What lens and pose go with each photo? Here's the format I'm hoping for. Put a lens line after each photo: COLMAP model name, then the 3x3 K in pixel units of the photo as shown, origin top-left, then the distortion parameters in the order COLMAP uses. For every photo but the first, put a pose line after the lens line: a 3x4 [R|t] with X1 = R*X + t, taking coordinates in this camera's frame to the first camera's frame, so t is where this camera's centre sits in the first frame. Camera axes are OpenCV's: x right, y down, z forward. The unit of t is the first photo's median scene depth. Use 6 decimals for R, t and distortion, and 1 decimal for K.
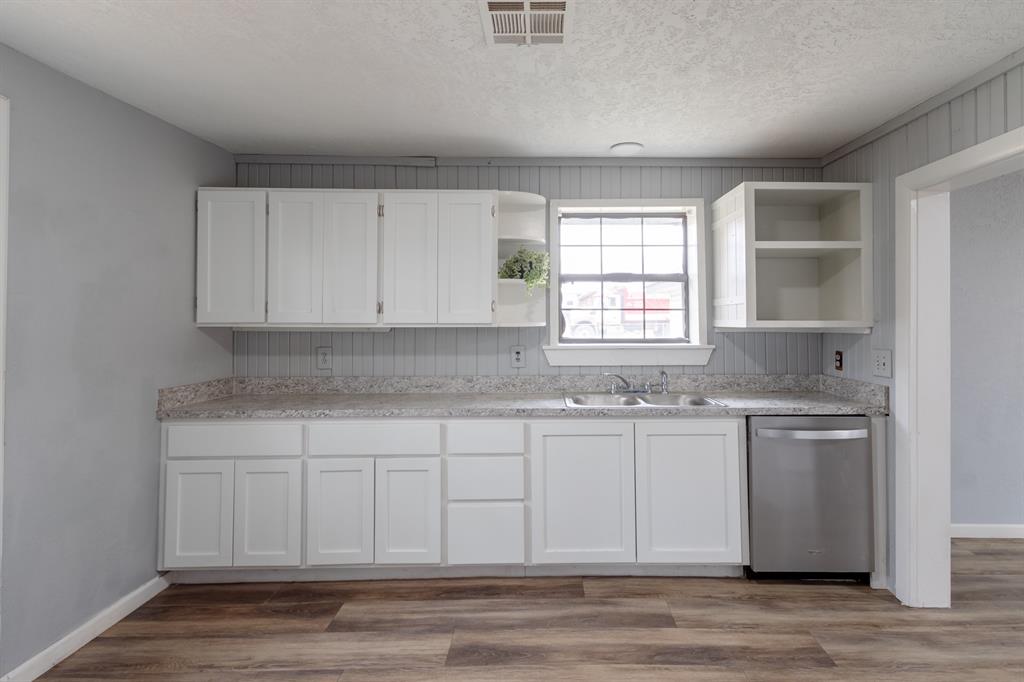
lens RADIAL K [[495.7, 0, 512.9], [0, 495.7, 323.7], [0, 0, 1]] dist [0.001521, 0.000274]
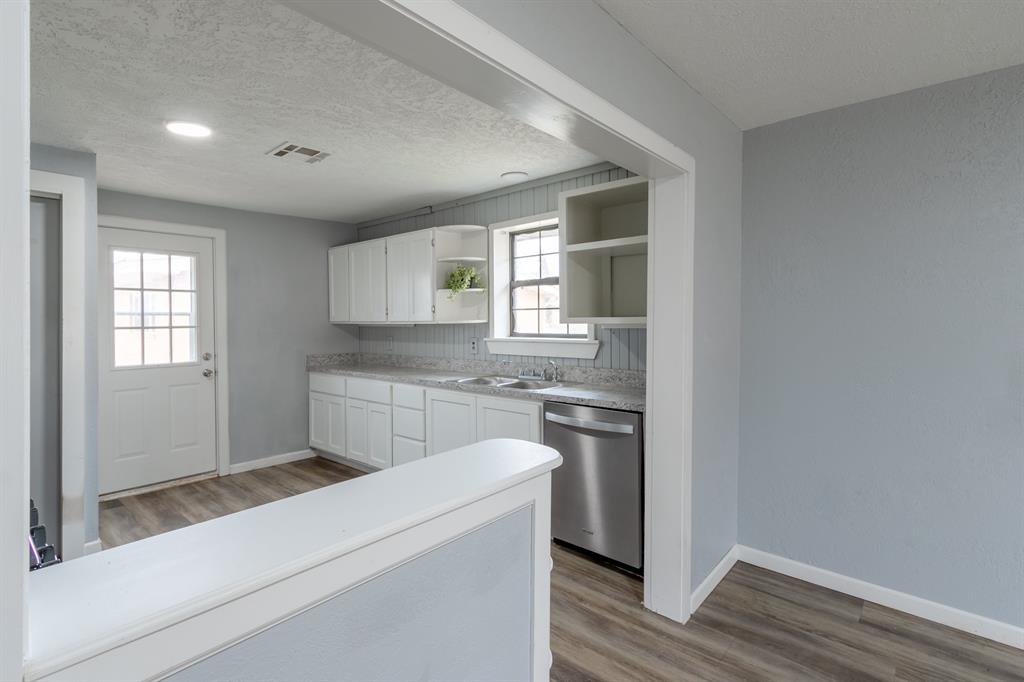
lens RADIAL K [[482.5, 0, 512.0], [0, 482.5, 341.0], [0, 0, 1]] dist [-0.000070, -0.000127]
pose [[0.743856, 0.023431, -0.667929, 1.072860], [0.002795, 0.999267, 0.038167, 0.004188], [0.668334, -0.030258, 0.743246, 0.111218]]
